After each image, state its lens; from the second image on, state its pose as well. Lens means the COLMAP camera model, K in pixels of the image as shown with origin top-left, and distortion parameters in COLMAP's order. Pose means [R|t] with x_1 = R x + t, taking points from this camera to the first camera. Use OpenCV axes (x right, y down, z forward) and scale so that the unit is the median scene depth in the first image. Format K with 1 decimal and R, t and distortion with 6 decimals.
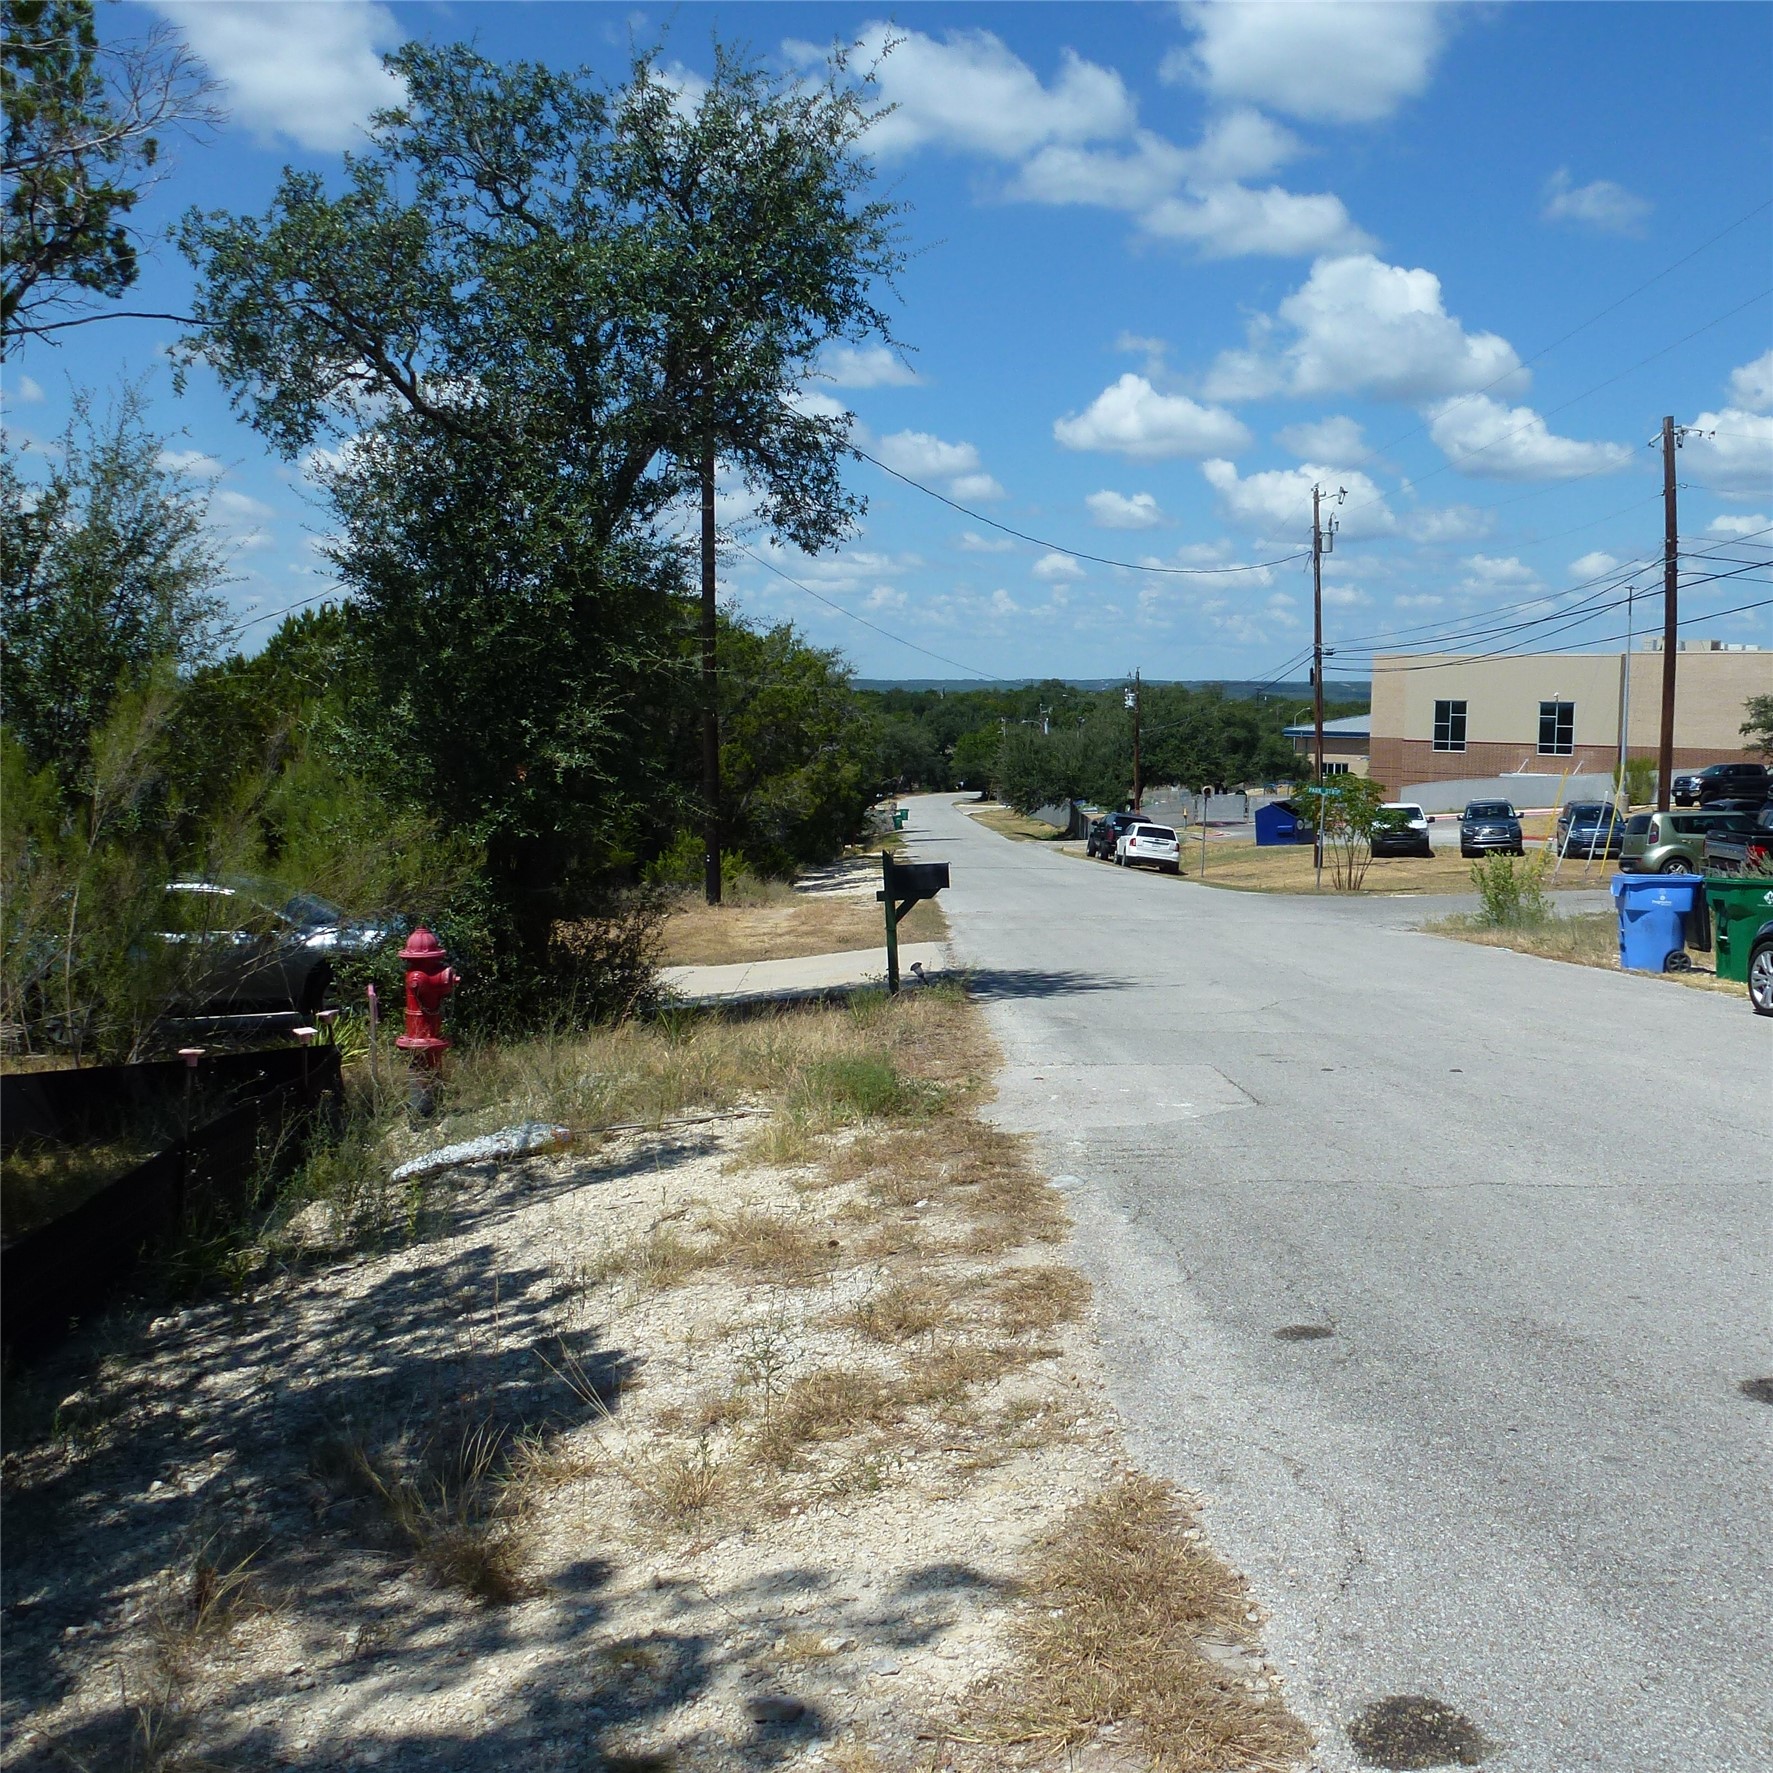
lens RADIAL K [[2020.1, 0, 886.5], [0, 2020.1, 886.5], [0, 0, 1]] dist [0.002524, -0.005979]
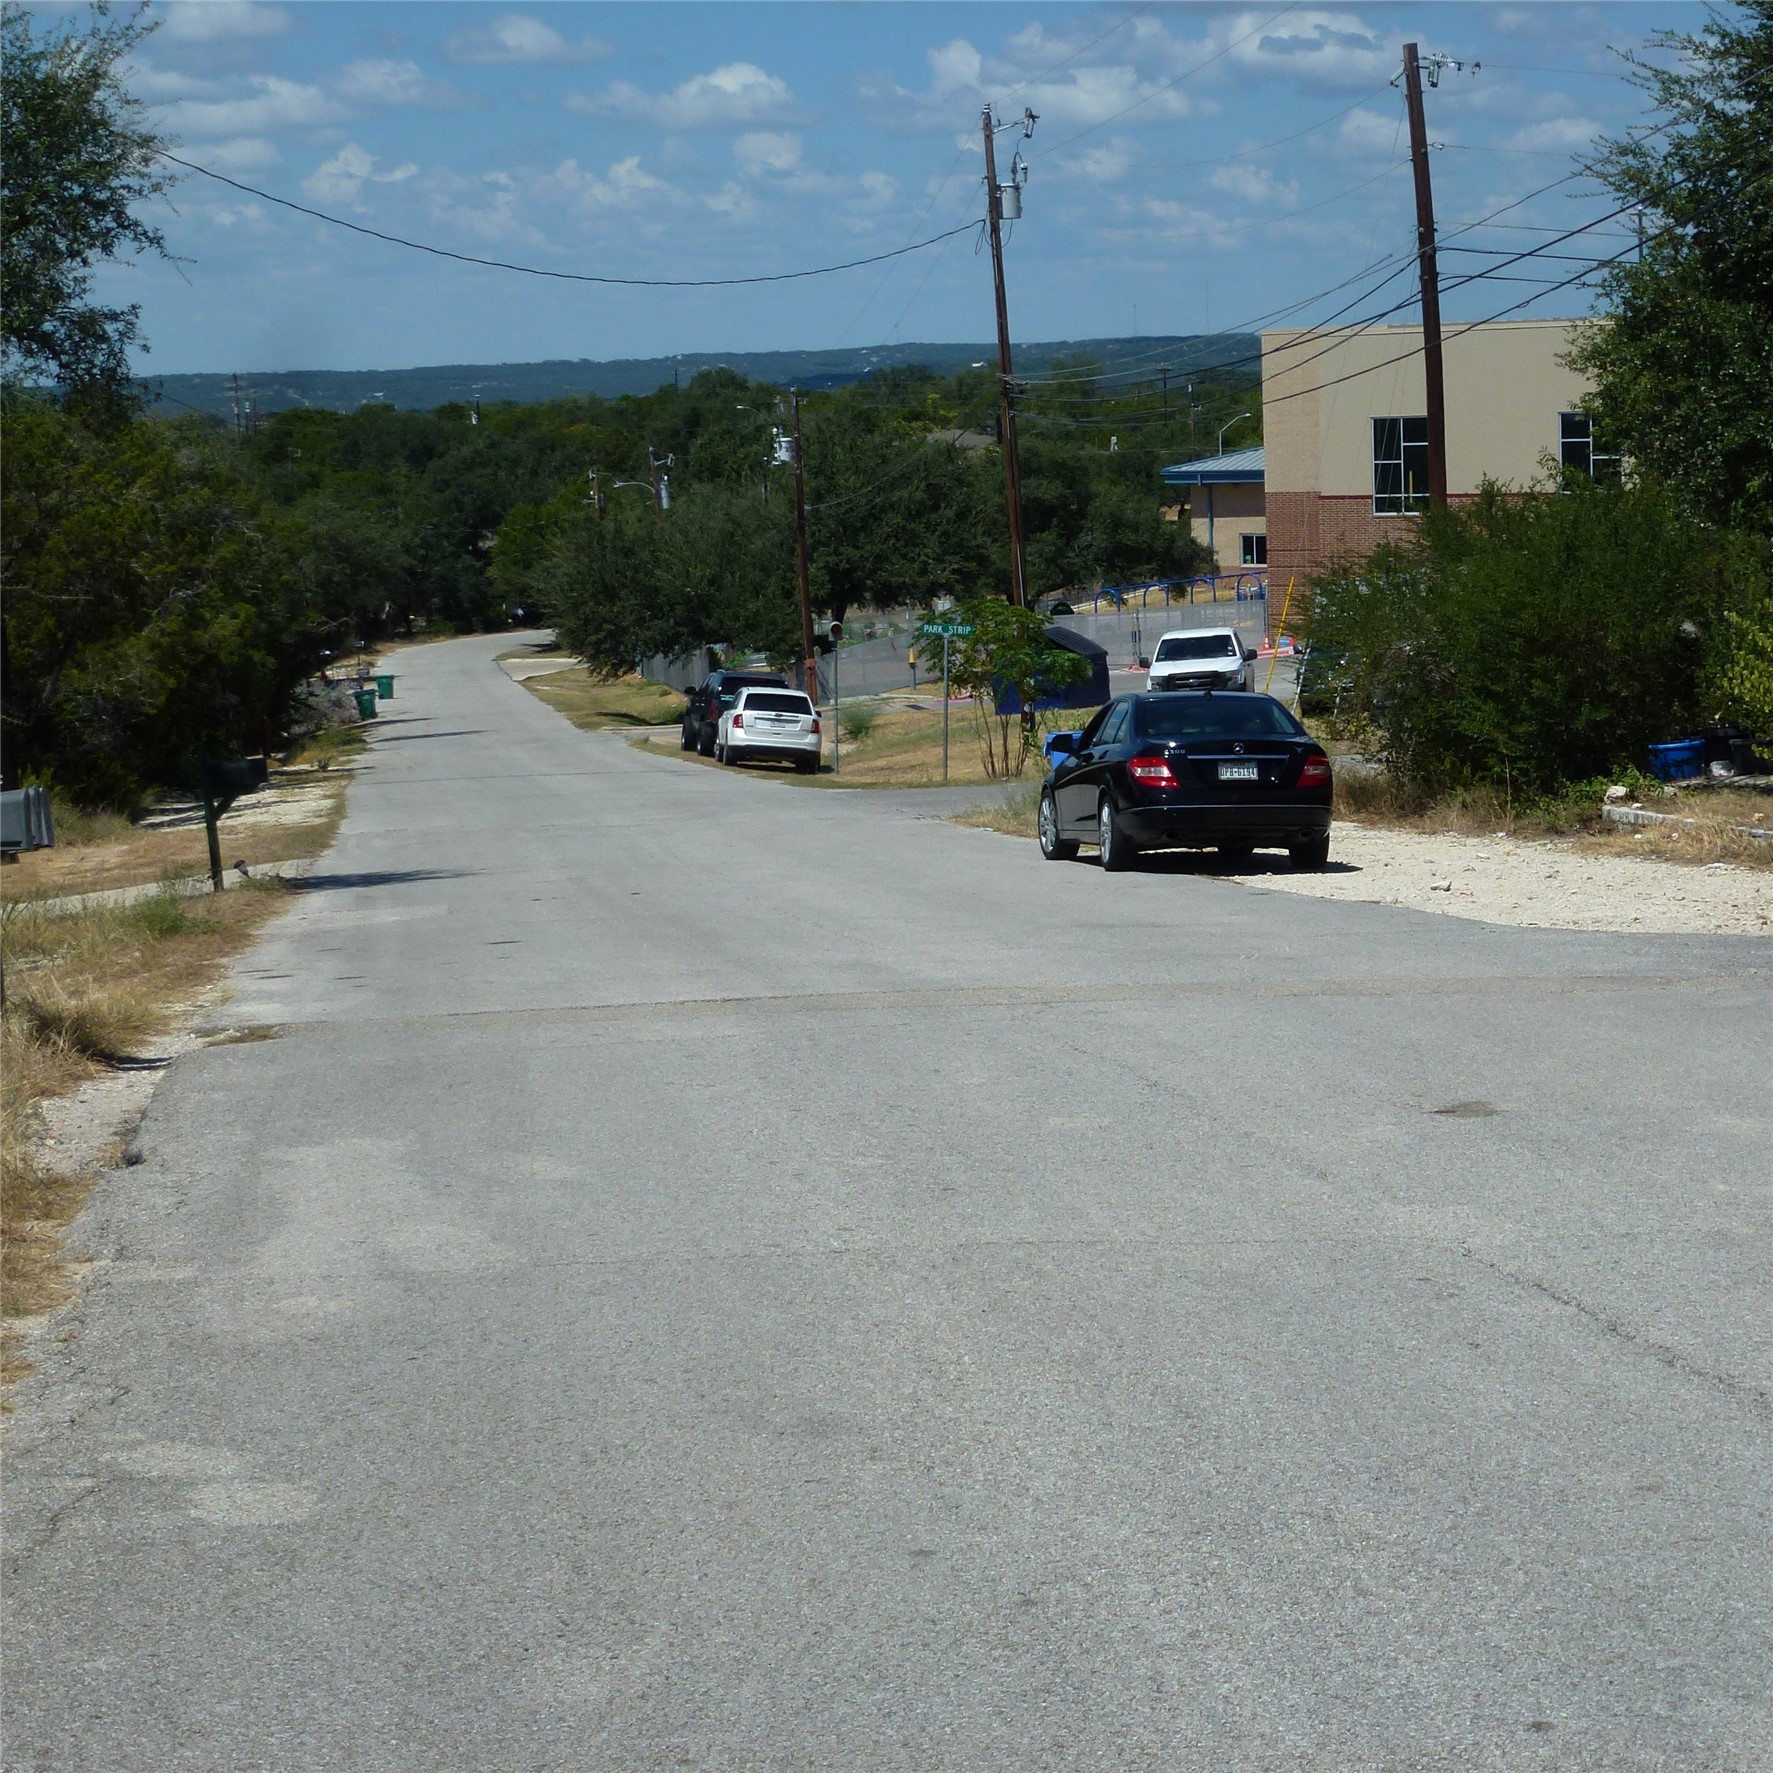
lens RADIAL K [[4520.3, 0, 886.5], [0, 4520.3, 886.5], [0, 0, 1]] dist [0.125351, -1.235292]
pose [[0.992284, -0.057648, 0.109768, 0.019639], [0.056343, 0.998299, 0.014953, 0.008099], [-0.110443, -0.008653, 0.993845, -0.282338]]
